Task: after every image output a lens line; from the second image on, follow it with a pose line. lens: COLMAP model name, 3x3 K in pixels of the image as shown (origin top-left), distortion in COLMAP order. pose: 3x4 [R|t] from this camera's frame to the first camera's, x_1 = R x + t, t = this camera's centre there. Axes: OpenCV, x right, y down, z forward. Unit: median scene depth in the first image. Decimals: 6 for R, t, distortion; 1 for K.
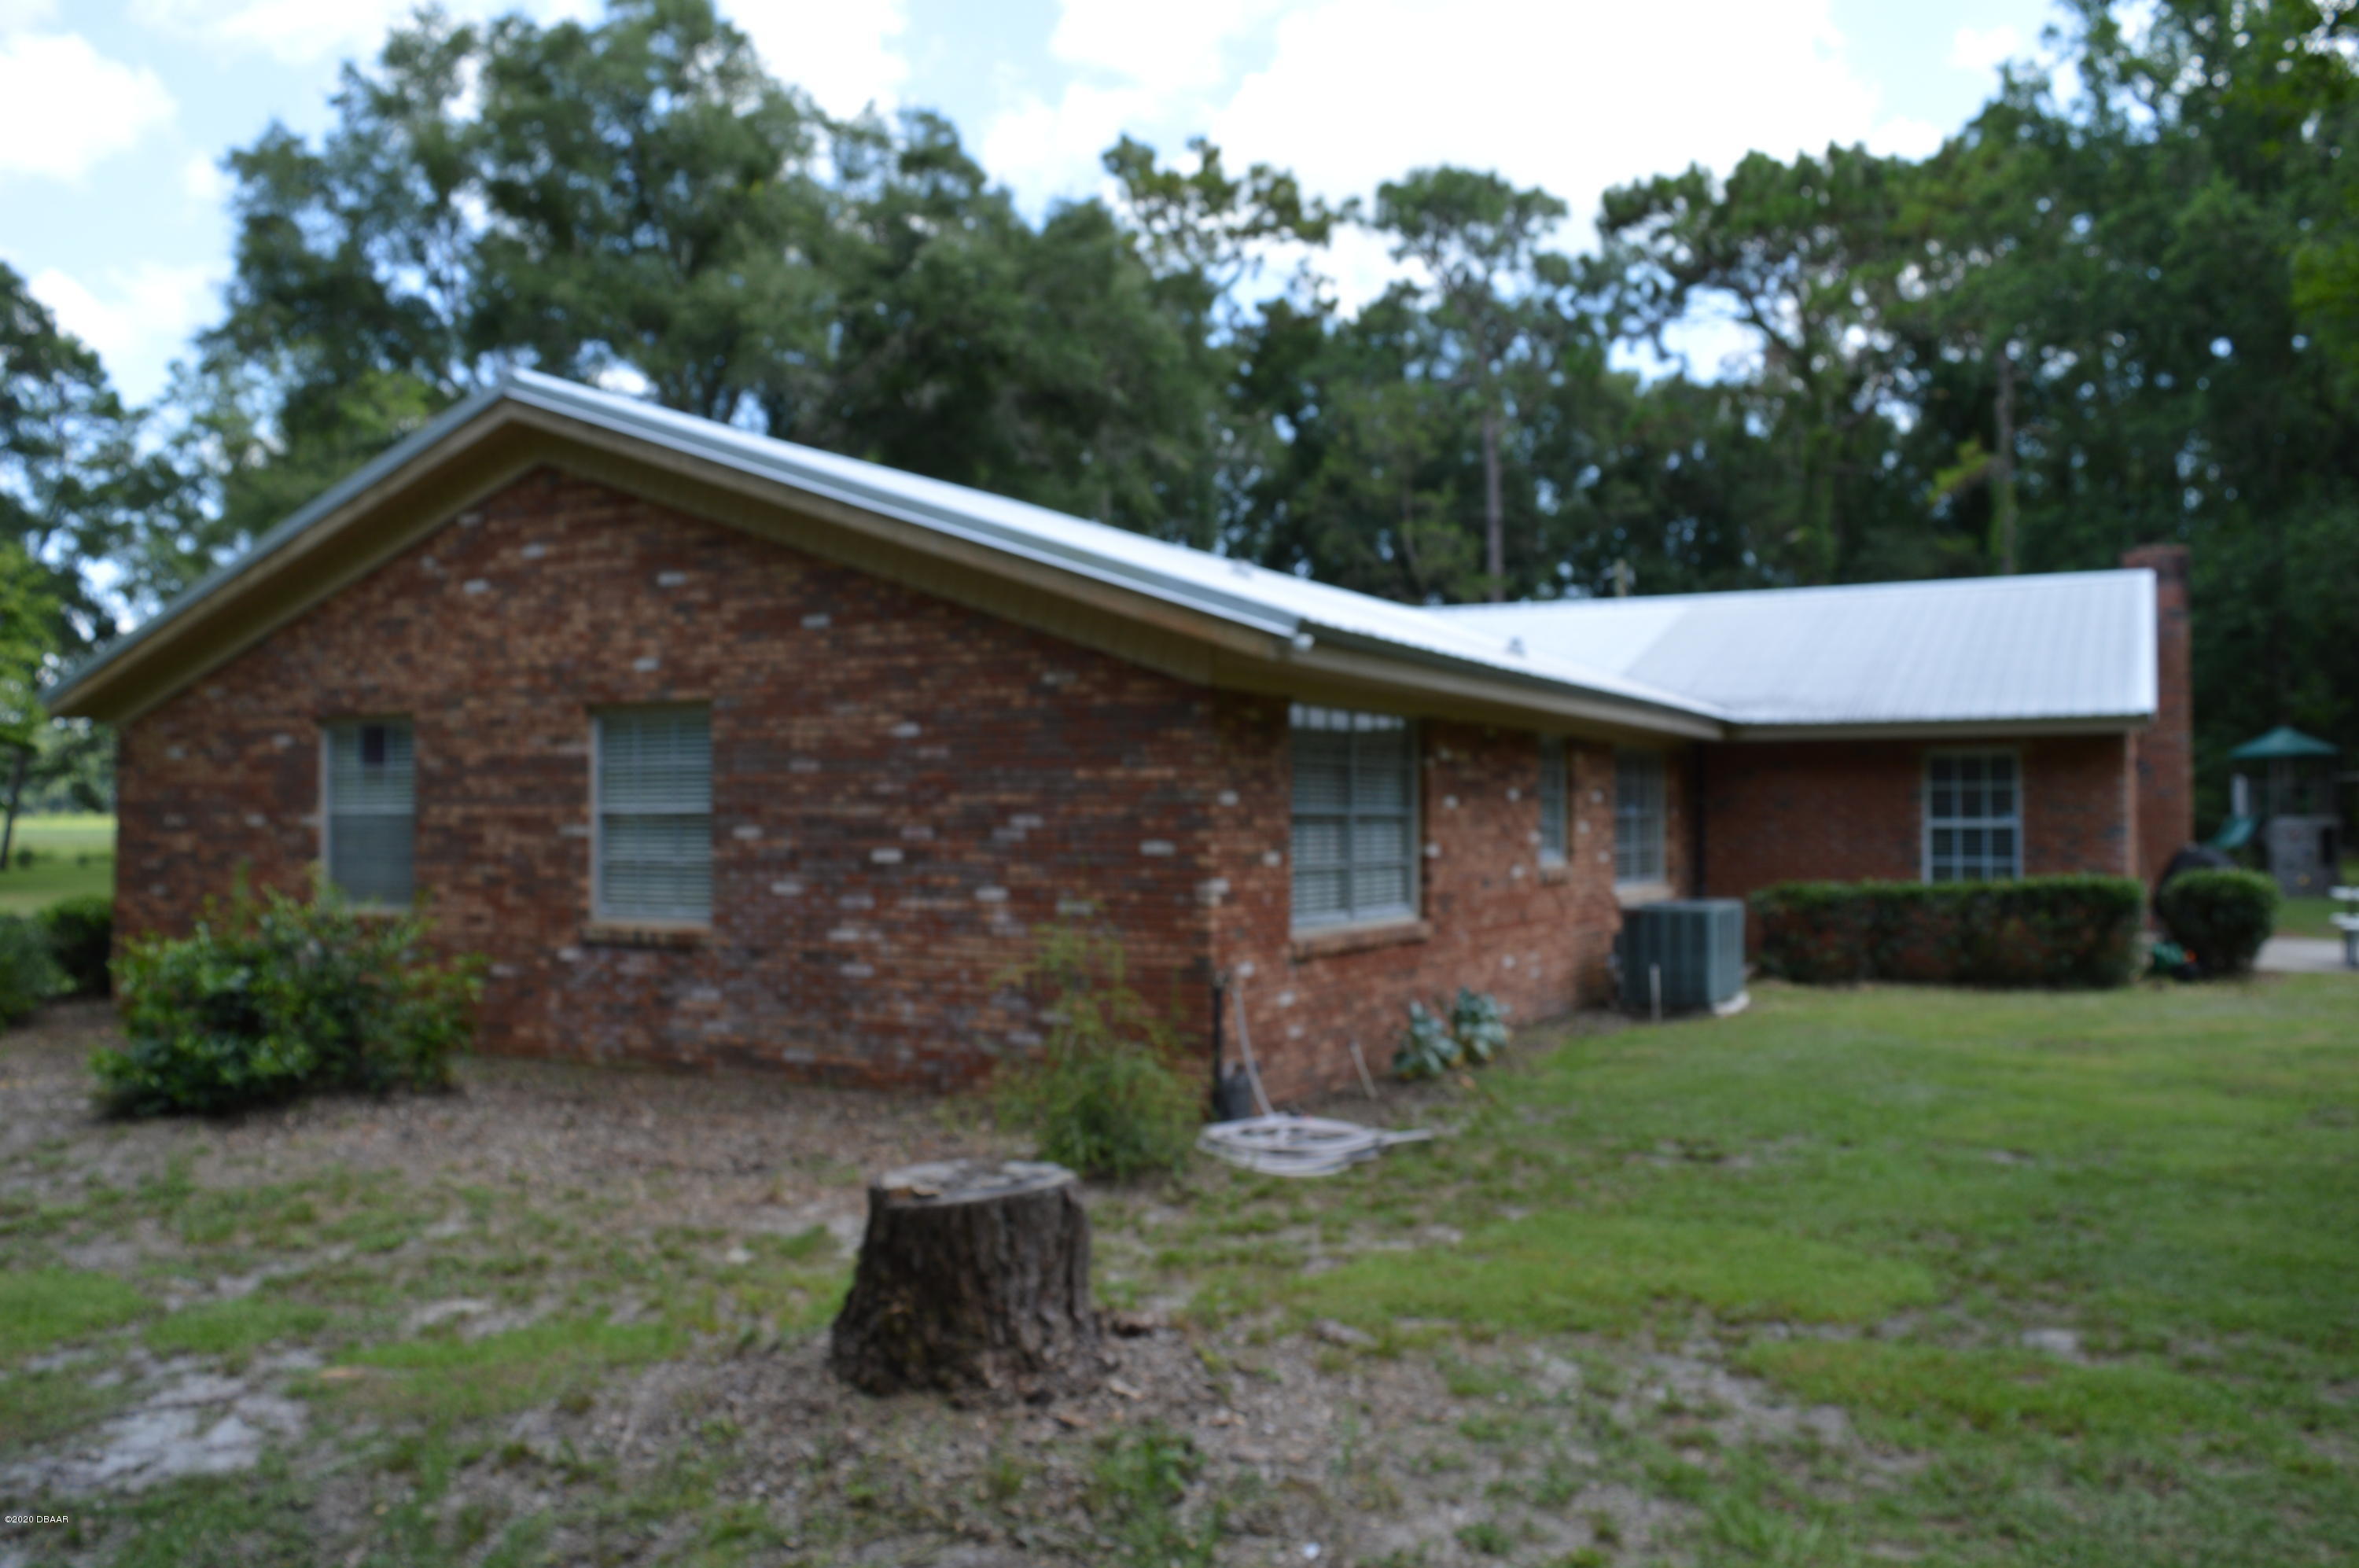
lens RADIAL K [[1793.0, 0, 1179.5], [0, 1793.0, 784.0], [0, 0, 1]] dist [-0.069646, -0.003019]
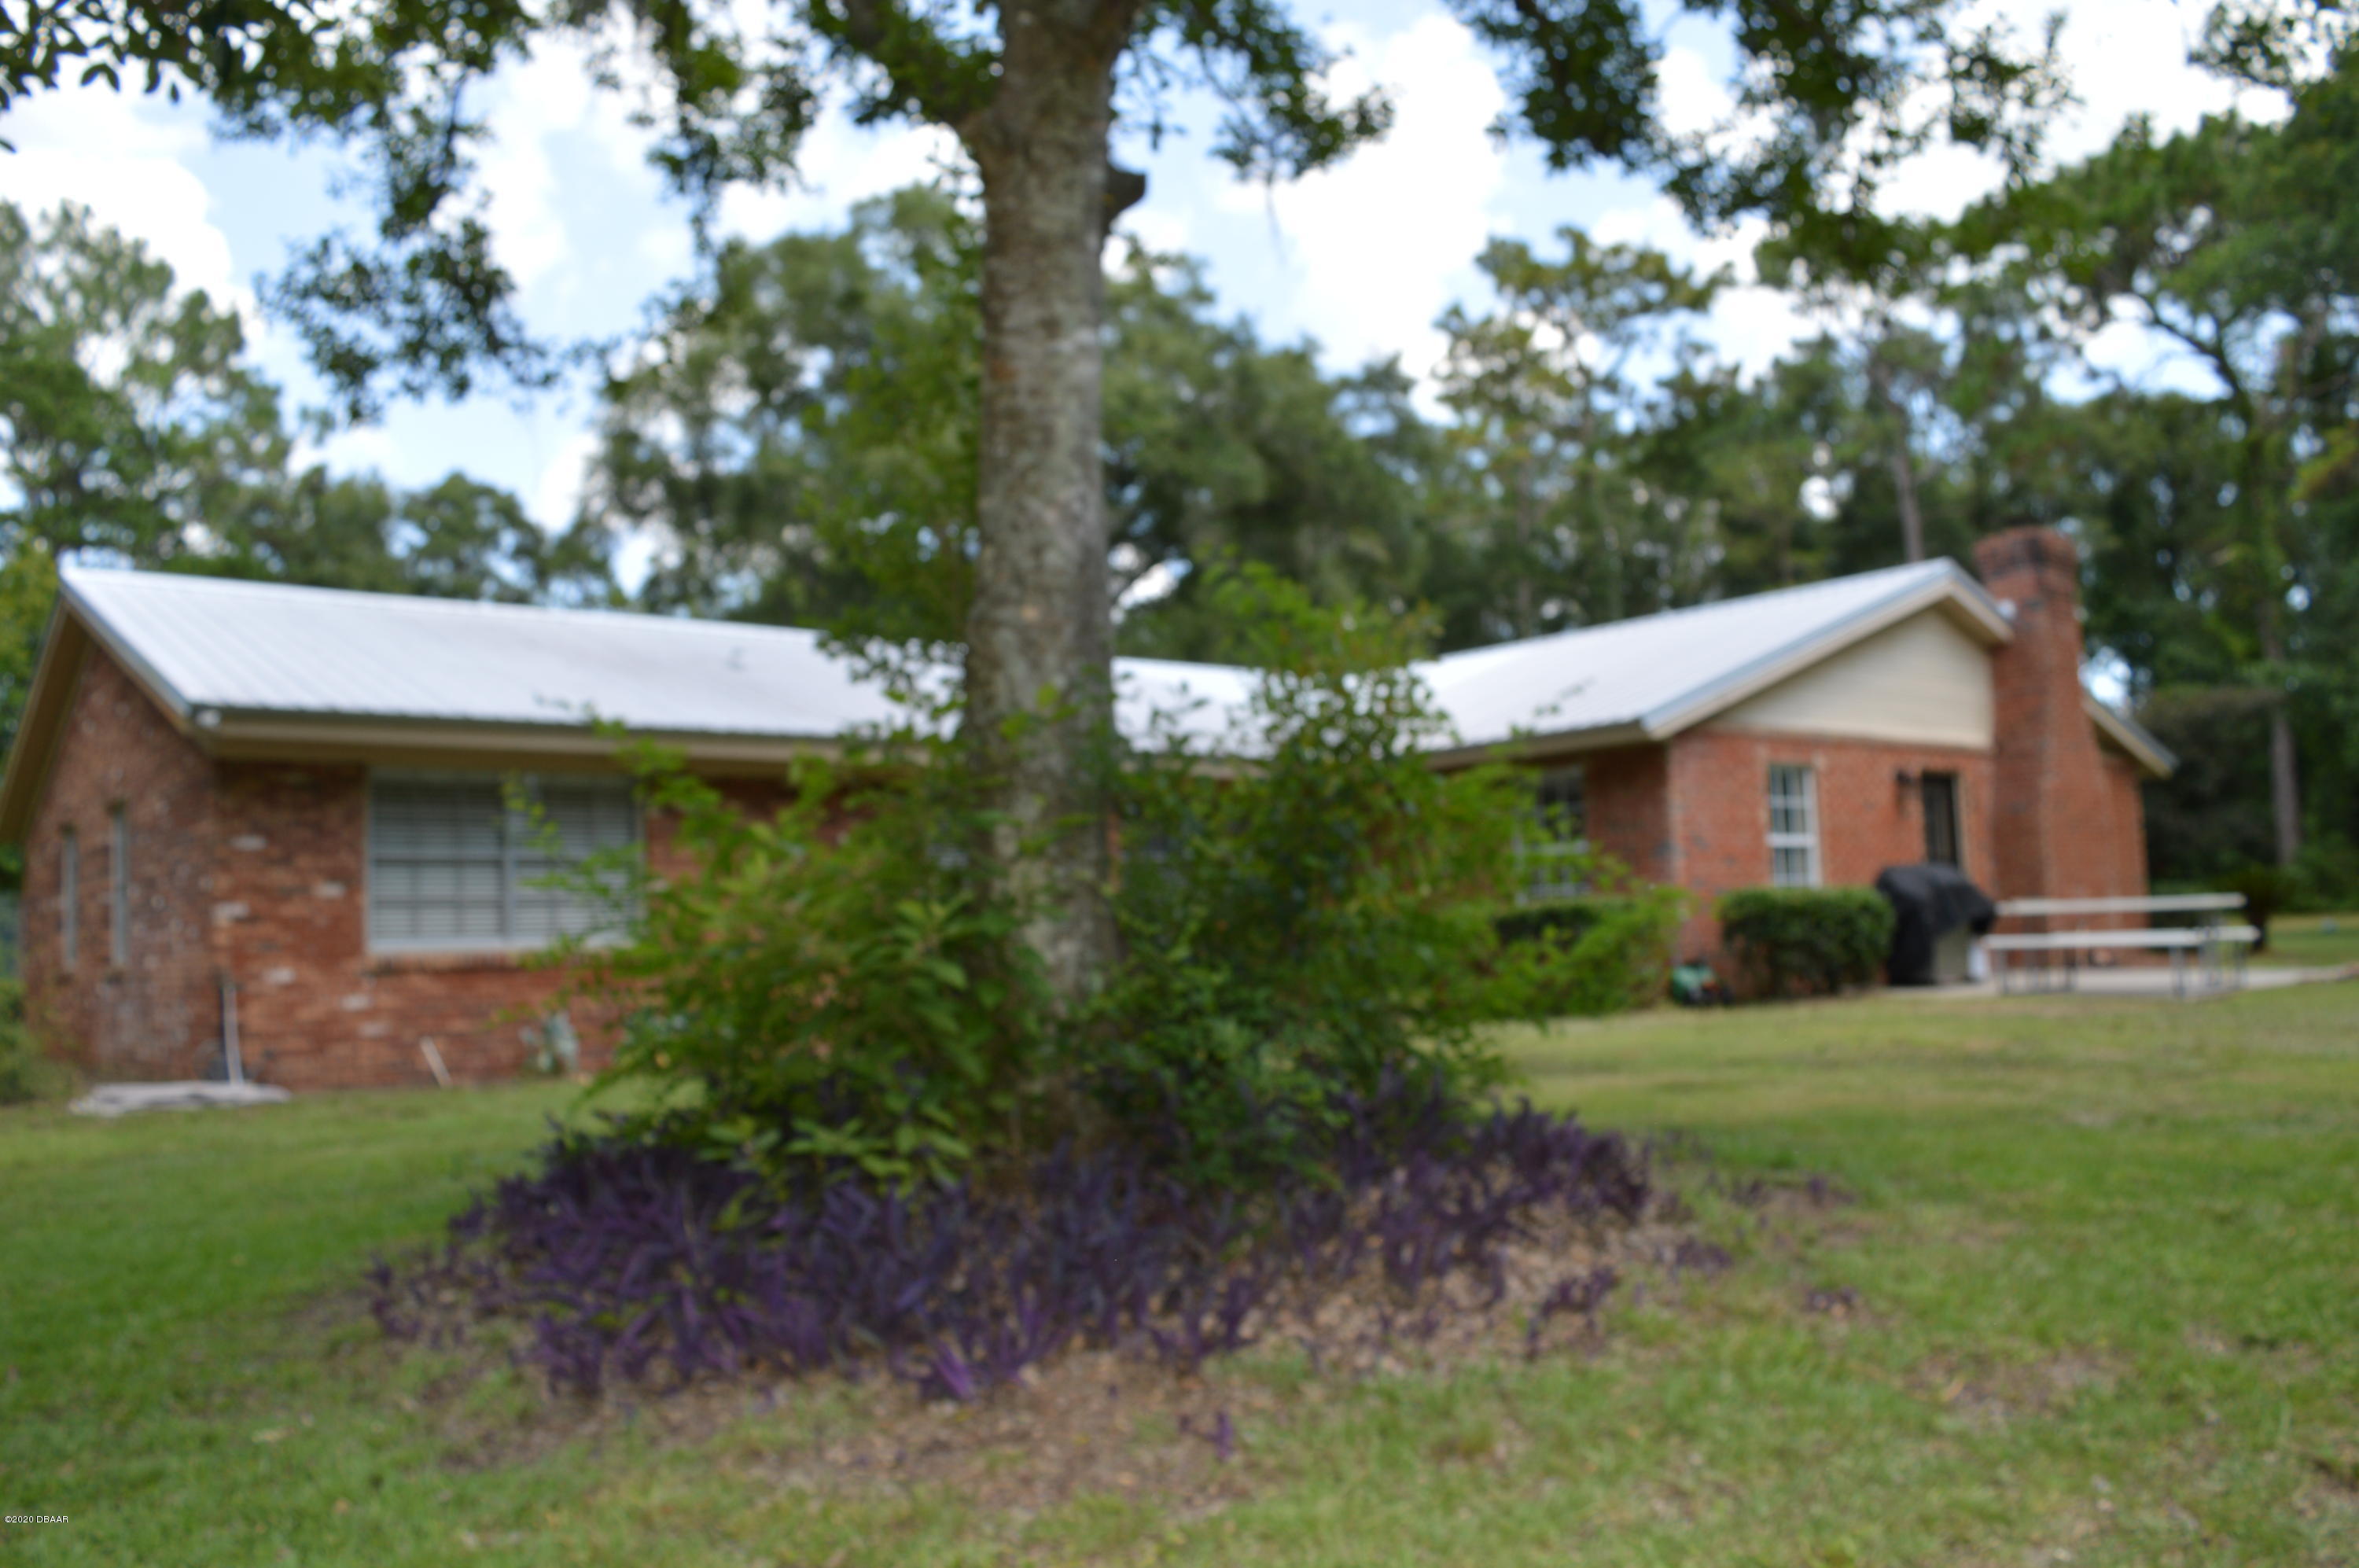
lens RADIAL K [[1793.0, 0, 1179.5], [0, 1793.0, 784.0], [0, 0, 1]] dist [-0.069646, -0.003019]
pose [[0.925987, -0.065708, -0.371795, 0.159958], [0.041832, 0.996532, -0.071933, 0.011996], [0.375232, 0.051056, 0.925524, 0.008132]]
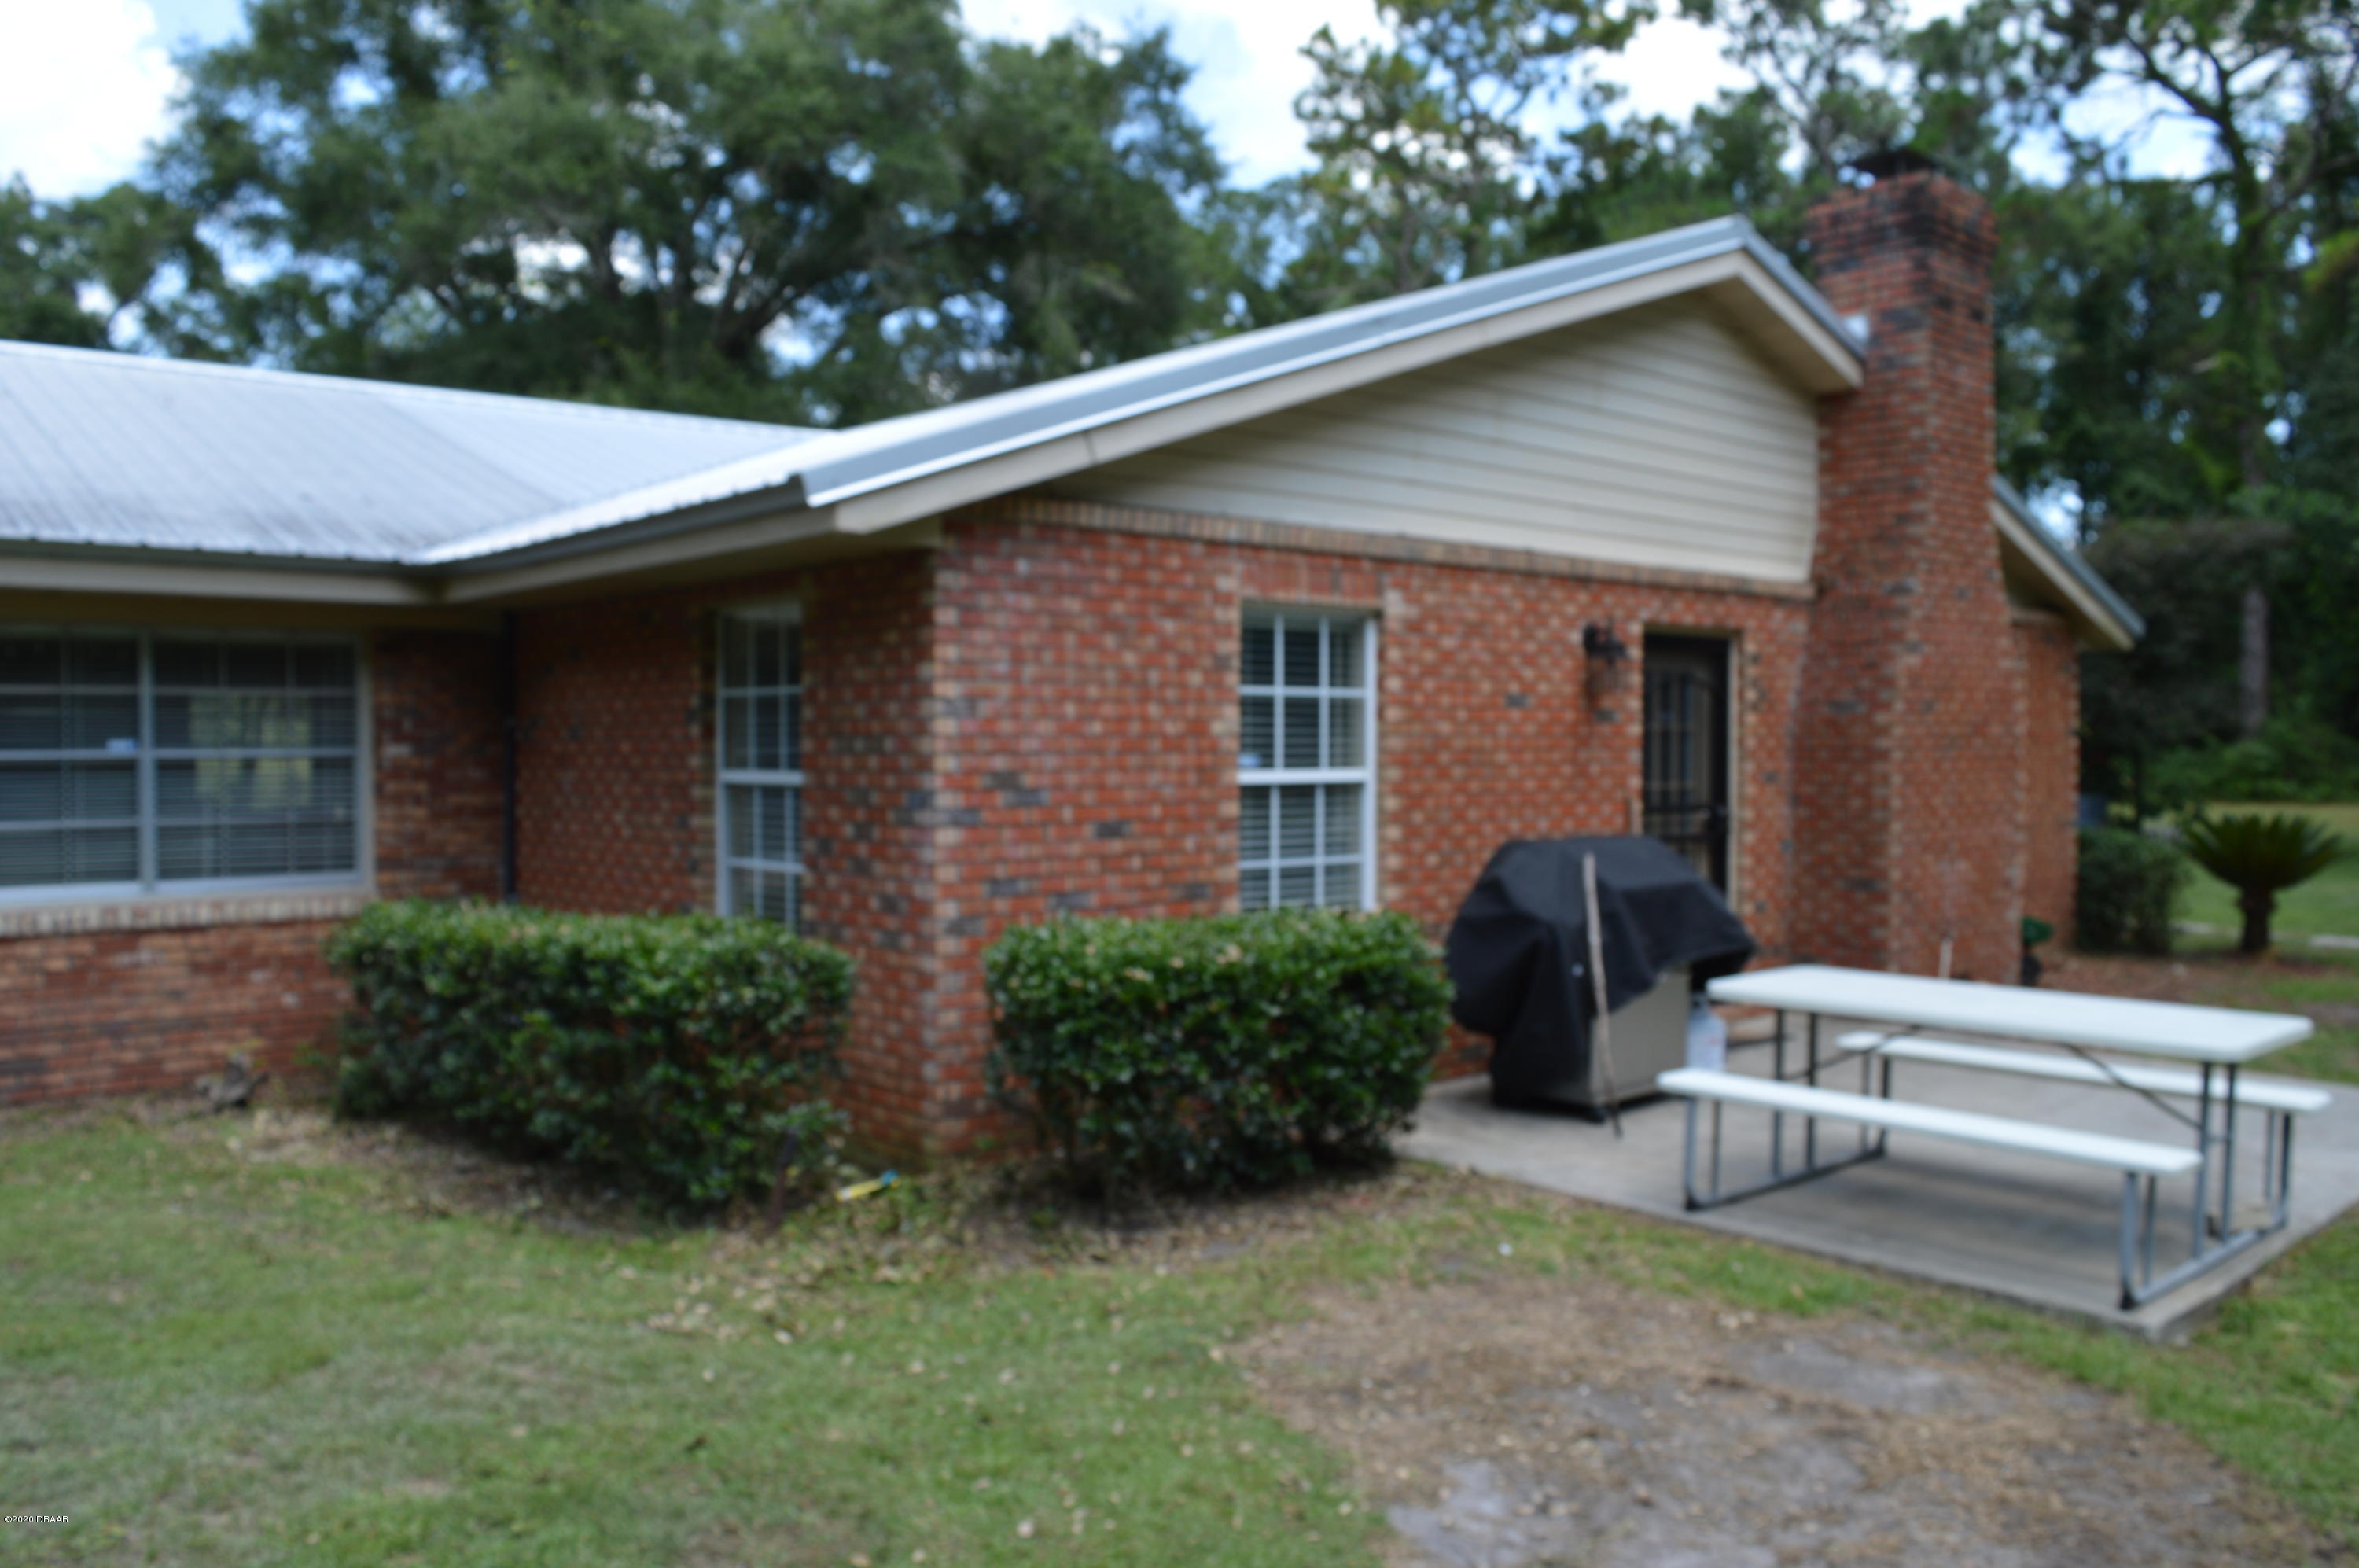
lens RADIAL K [[1793.0, 0, 1179.5], [0, 1793.0, 784.0], [0, 0, 1]] dist [-0.069646, -0.003019]
pose [[0.937372, 0.009205, -0.348210, 0.178409], [0.004819, 0.999212, 0.039387, 0.001599], [0.348298, -0.038599, 0.936589, 0.158911]]
